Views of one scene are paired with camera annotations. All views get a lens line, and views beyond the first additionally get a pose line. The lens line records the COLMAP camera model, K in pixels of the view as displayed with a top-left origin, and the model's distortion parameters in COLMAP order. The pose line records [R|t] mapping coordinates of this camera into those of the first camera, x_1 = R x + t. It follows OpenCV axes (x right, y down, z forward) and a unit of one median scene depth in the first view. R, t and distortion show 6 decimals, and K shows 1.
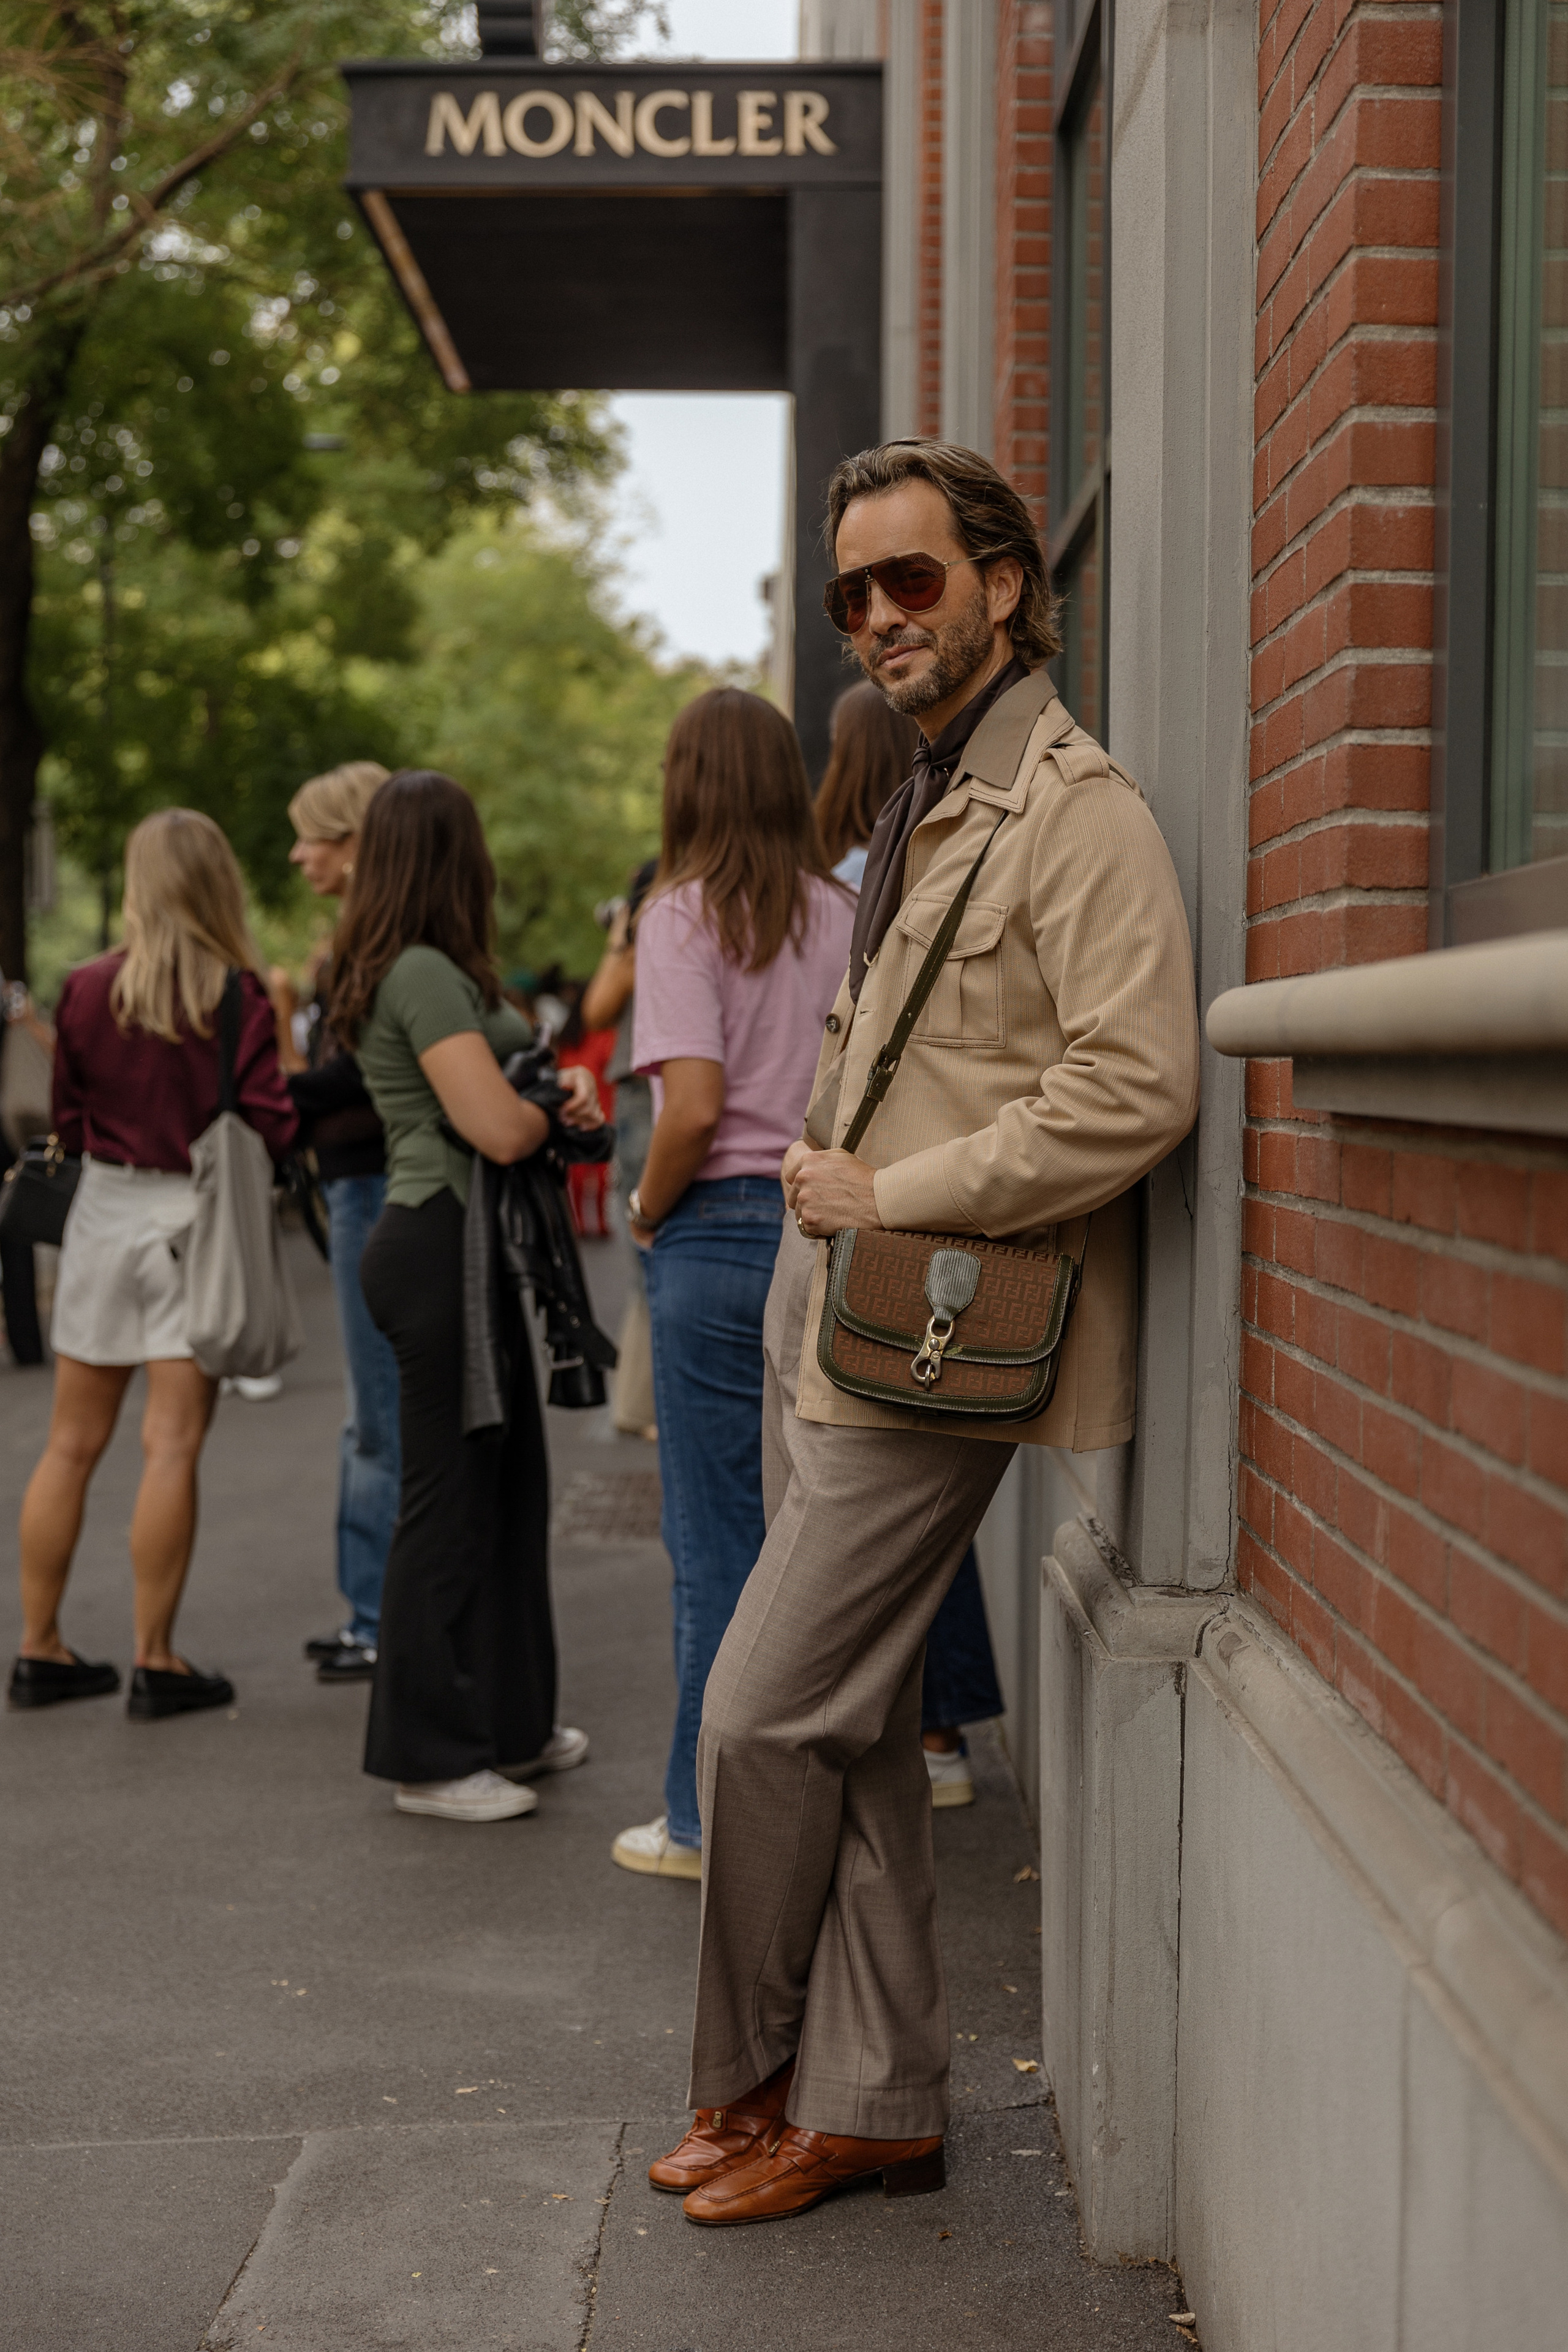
lens RADIAL K [[3874.5, 0, 786.3], [0, 3874.5, 1176.1], [0, 0, 1]] dist [-0.028683, 0.000000]
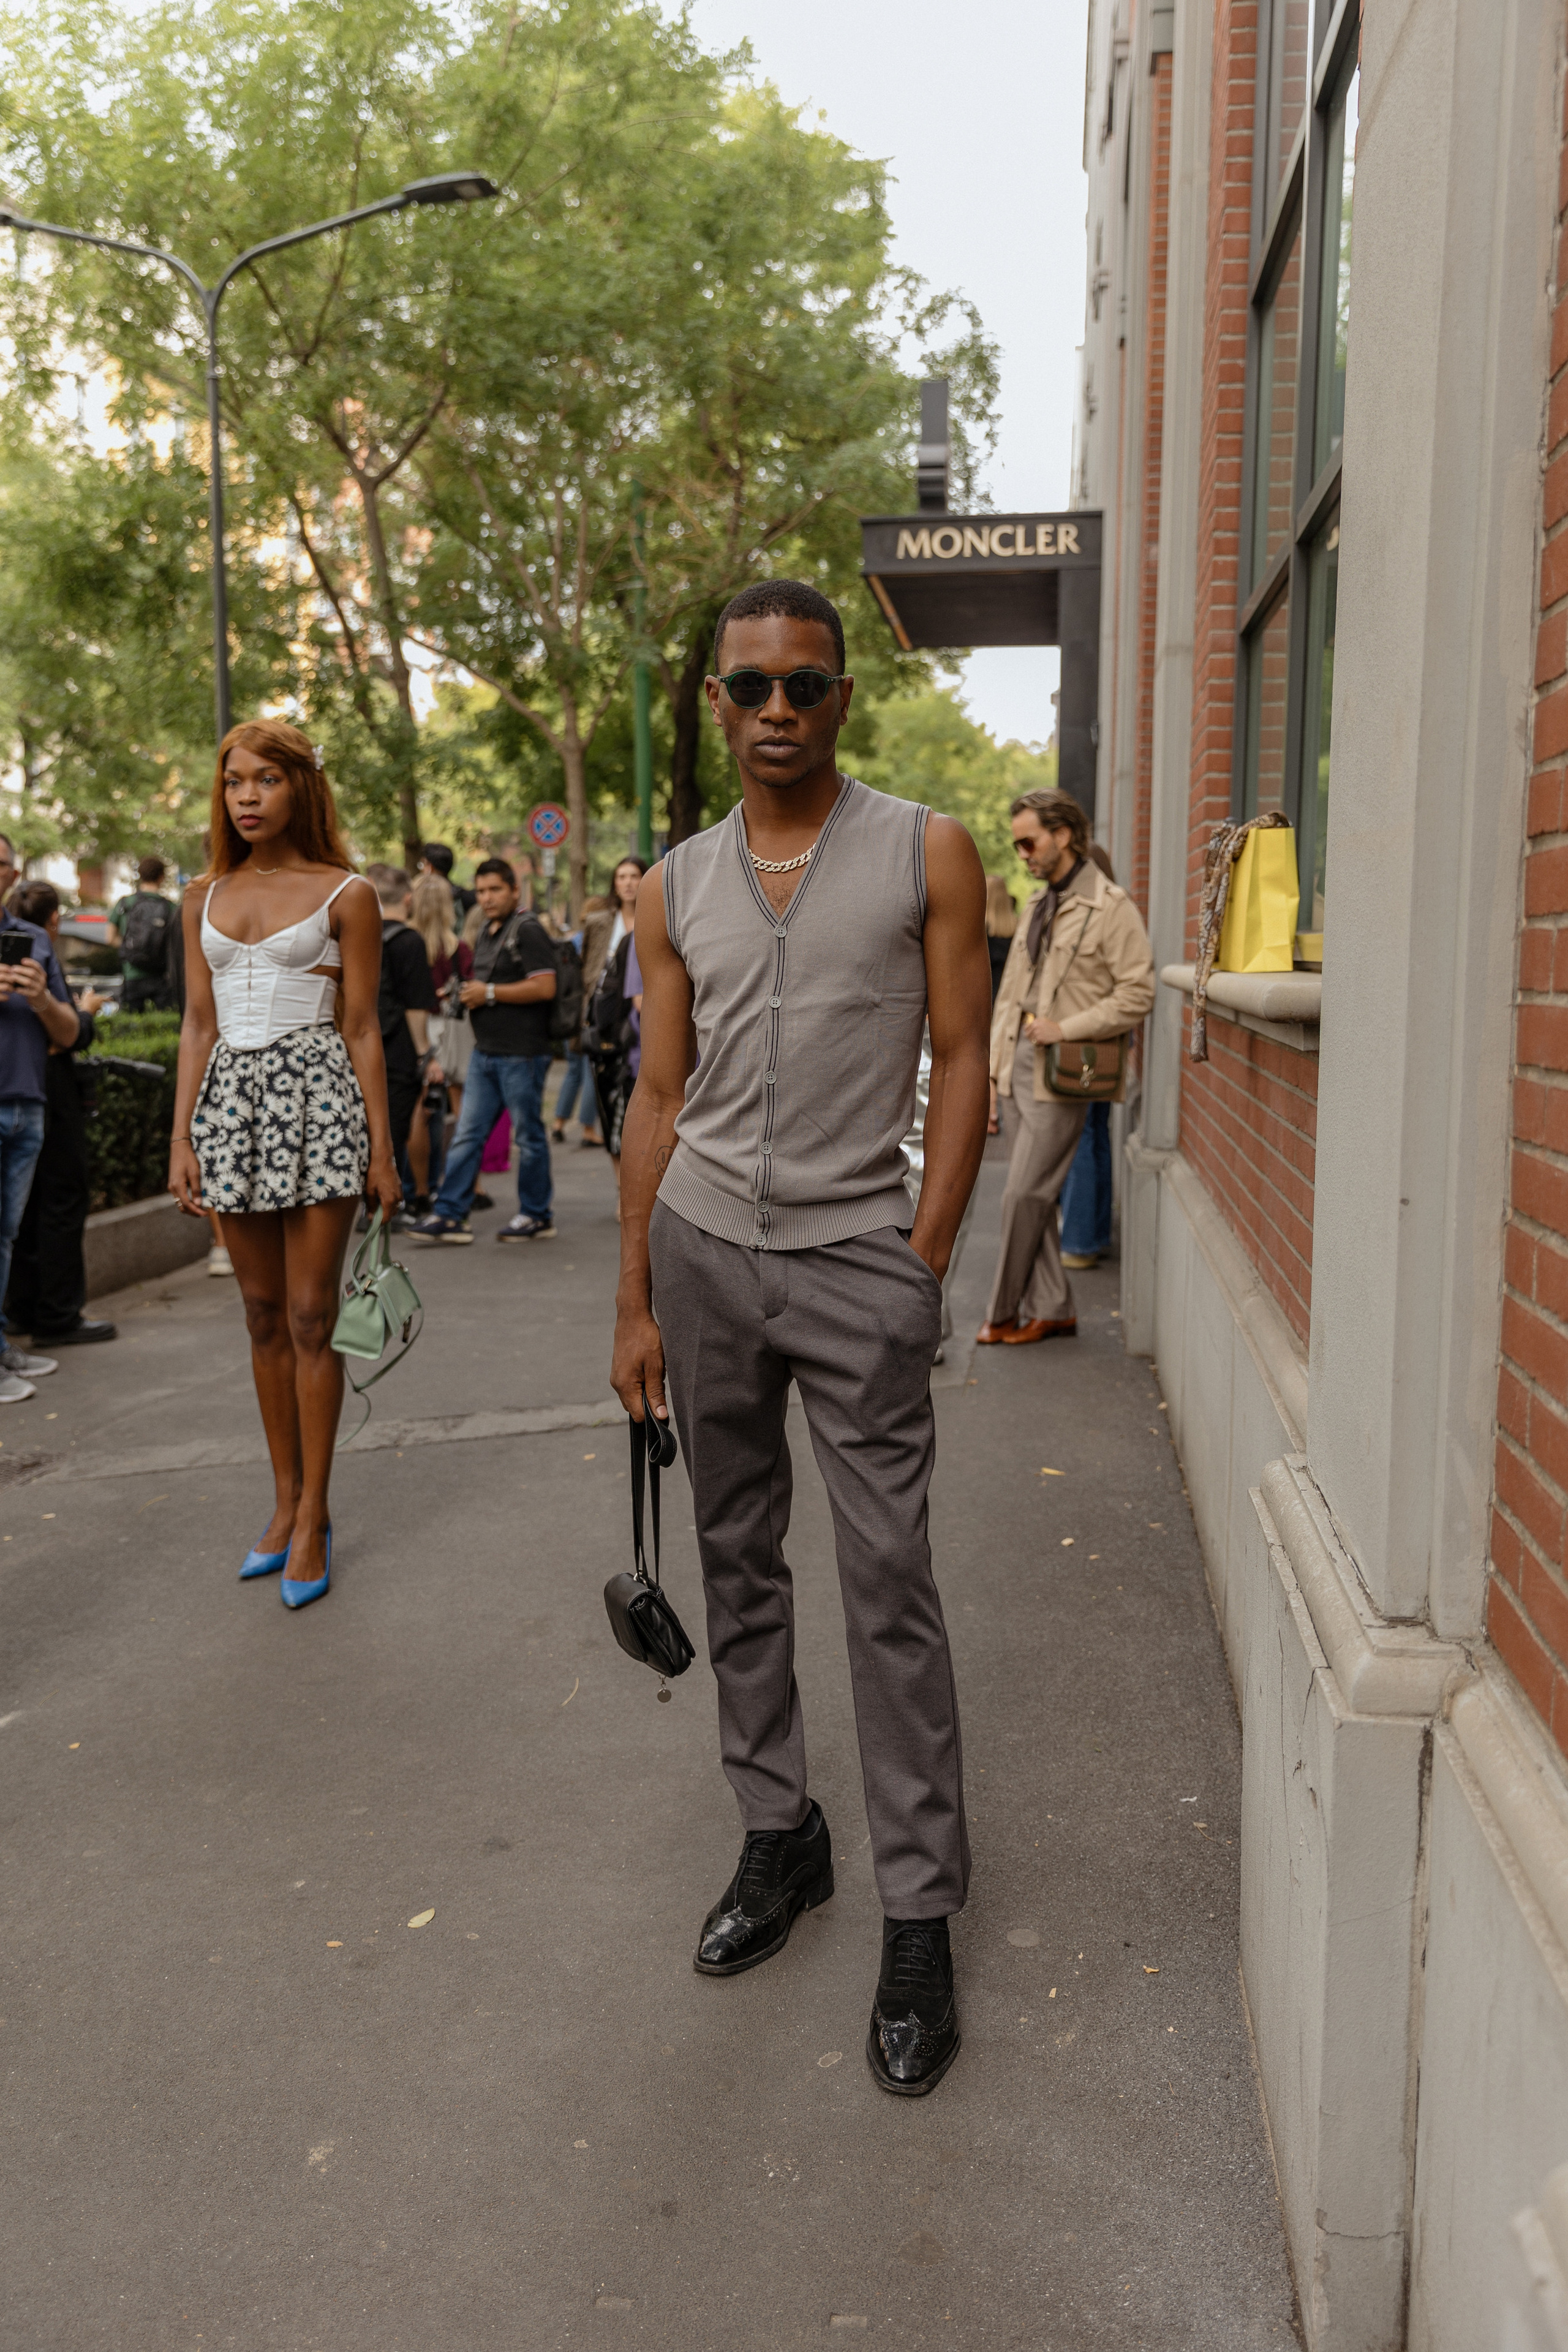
lens RADIAL K [[2042.0, 0, 780.4], [0, 2042.0, 1180.0], [0, 0, 1]] dist [0.010834, 0.023674]
pose [[0.990859, 0.016709, -0.133864, 0.005291], [-0.005413, 0.996425, 0.084307, -0.002539], [0.134794, -0.082811, 0.987407, -0.217971]]
